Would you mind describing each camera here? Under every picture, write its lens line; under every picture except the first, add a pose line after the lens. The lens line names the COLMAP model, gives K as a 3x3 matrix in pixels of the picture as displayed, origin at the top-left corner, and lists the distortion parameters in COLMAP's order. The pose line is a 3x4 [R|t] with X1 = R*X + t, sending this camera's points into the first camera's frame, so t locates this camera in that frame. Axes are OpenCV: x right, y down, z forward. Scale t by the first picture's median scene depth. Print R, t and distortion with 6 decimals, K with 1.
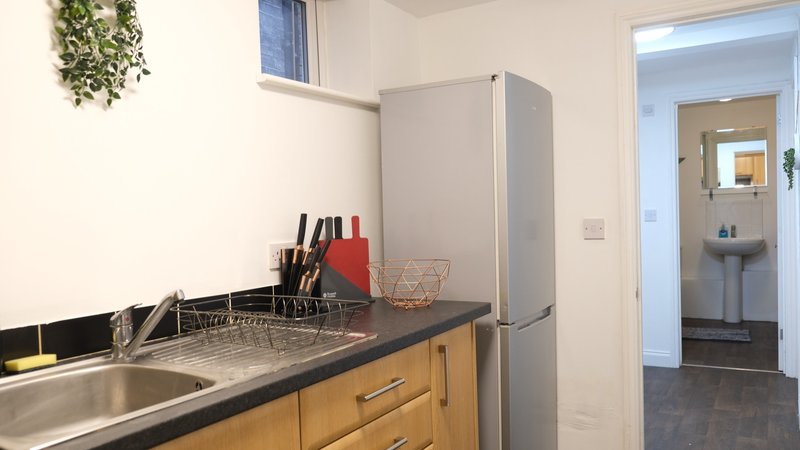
lens RADIAL K [[624.9, 0, 401.5], [0, 624.9, 229.2], [0, 0, 1]] dist [-0.023810, 0.022618]
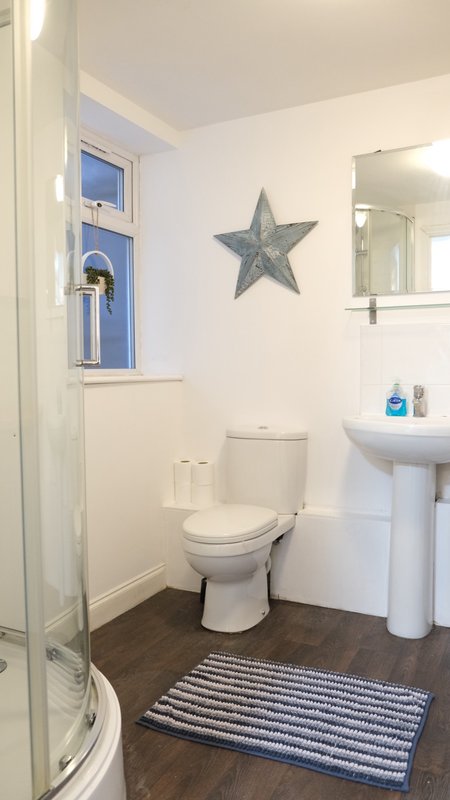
lens RADIAL K [[624.9, 0, 225.2], [0, 624.9, 402.2], [0, 0, 1]] dist [-0.023810, 0.022618]
pose [[0.997557, 0.007316, 0.069472, 0.379722], [-0.009760, 0.999343, 0.034912, -0.008547], [-0.069171, -0.035505, 0.996973, 0.608161]]
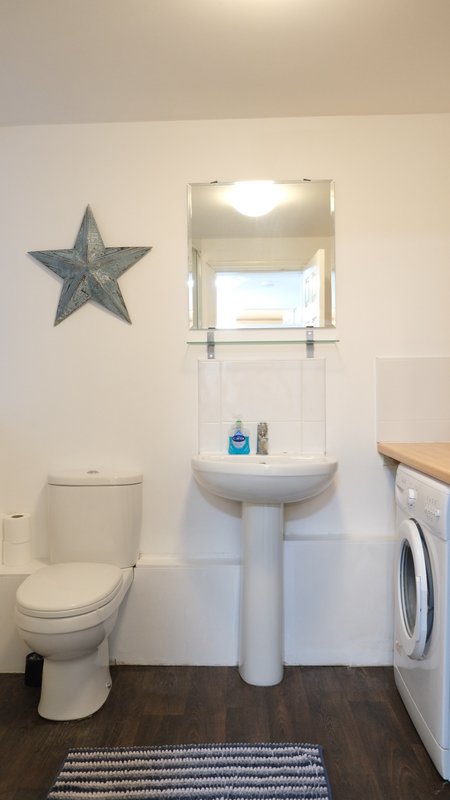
lens RADIAL K [[624.9, 0, 225.5], [0, 624.9, 405.5], [0, 0, 1]] dist [-0.023810, 0.022618]
pose [[0.878955, 0.001710, 0.476901, 0.324294], [-0.000055, 0.999994, -0.003483, -0.015757], [-0.476904, 0.003035, 0.878950, 0.661775]]
